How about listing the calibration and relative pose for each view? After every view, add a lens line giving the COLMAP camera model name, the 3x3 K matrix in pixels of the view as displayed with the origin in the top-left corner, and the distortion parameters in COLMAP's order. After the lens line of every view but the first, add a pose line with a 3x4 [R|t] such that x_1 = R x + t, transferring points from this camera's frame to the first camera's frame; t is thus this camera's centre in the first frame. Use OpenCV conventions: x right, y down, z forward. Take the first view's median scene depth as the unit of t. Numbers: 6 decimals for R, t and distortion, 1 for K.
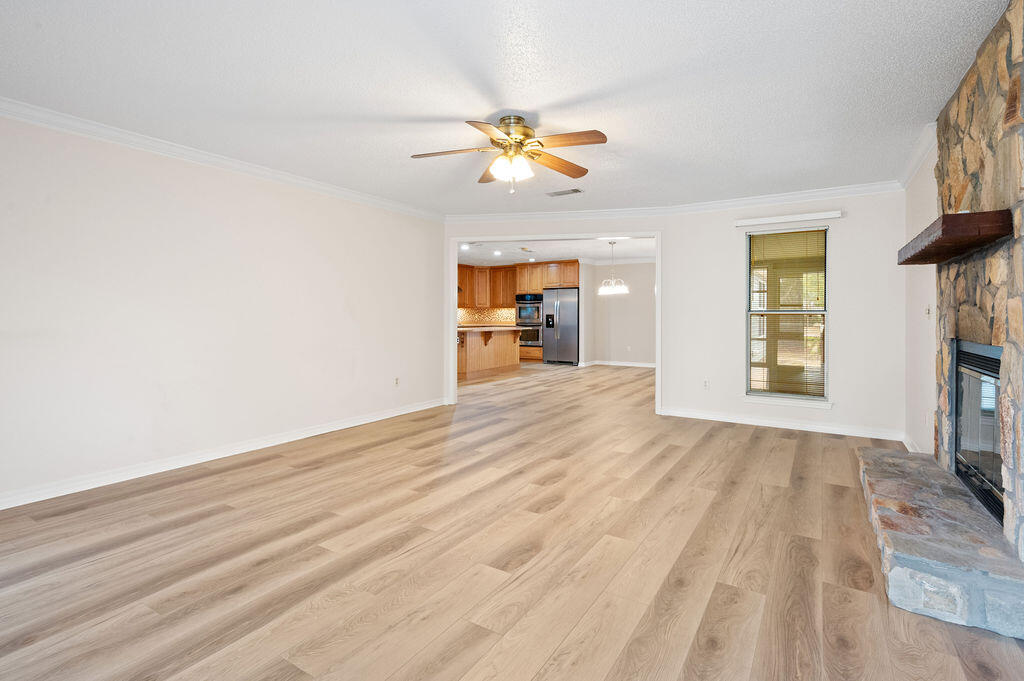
lens RADIAL K [[485.1, 0, 516.3], [0, 485.1, 323.1], [0, 0, 1]] dist [-0.001364, 0.000578]
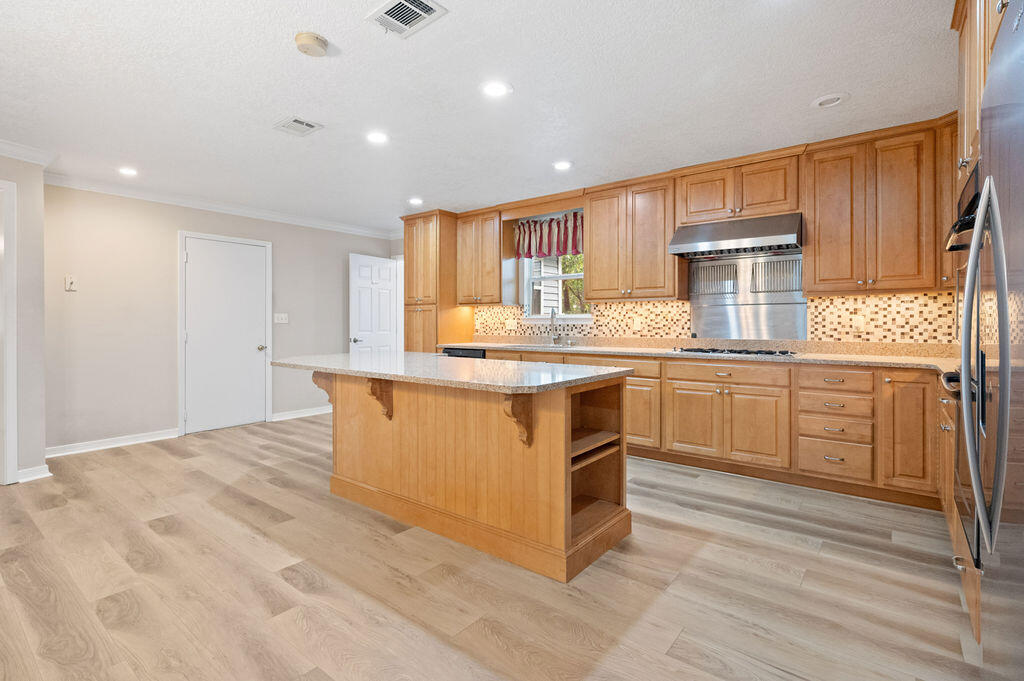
lens RADIAL K [[482.9, 0, 512.9], [0, 482.9, 328.3], [0, 0, 1]] dist [0.000989, -0.000024]
pose [[-0.109004, 0.013964, -0.993943, 0.252577], [-0.014073, 0.999779, 0.015589, -0.019391], [0.993942, 0.015687, -0.108784, 1.174425]]
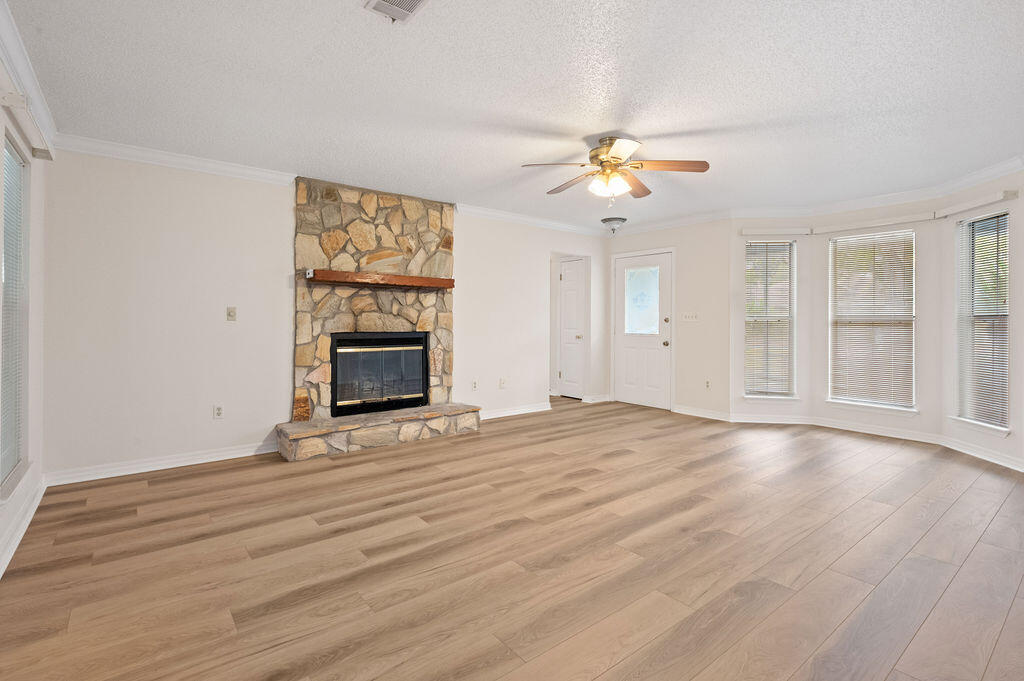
lens RADIAL K [[485.1, 0, 516.3], [0, 485.1, 323.1], [0, 0, 1]] dist [-0.001364, 0.000578]
pose [[-0.943057, -0.007864, 0.332537, -0.061763], [-0.000358, 0.999744, 0.022629, -0.011529], [-0.332630, 0.021222, -0.942819, 0.745311]]
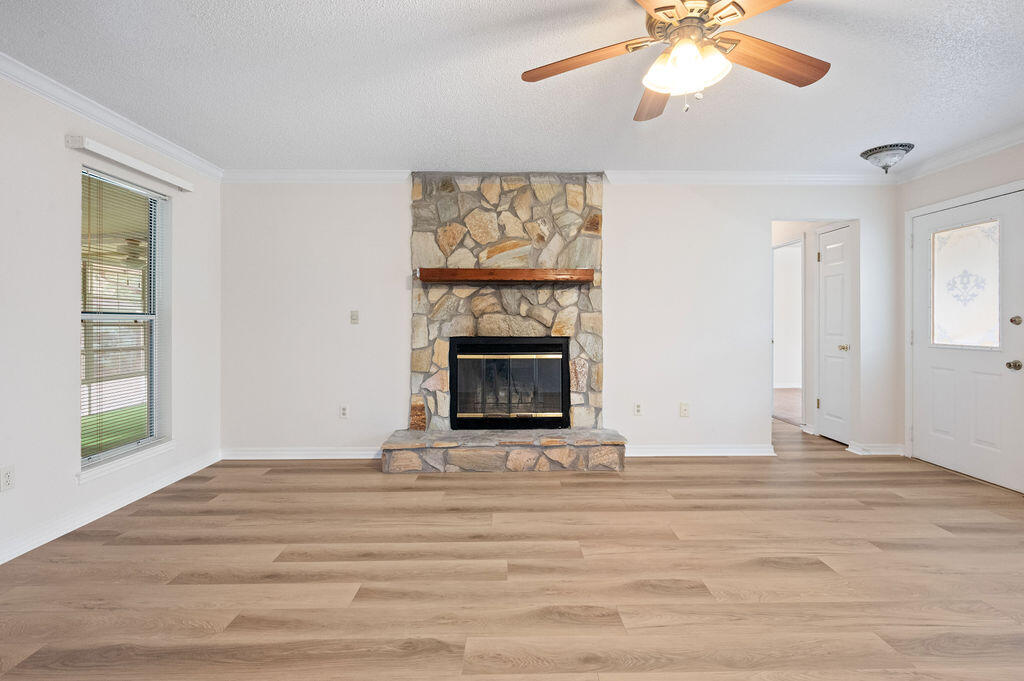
lens RADIAL K [[492.7, 0, 516.3], [0, 492.7, 322.2], [0, 0, 1]] dist [-0.000526, -0.000339]
pose [[-0.542979, -0.001276, 0.839745, -0.140761], [0.014512, 0.999835, 0.010903, -0.007995], [-0.839621, 0.018106, -0.542871, 0.530851]]
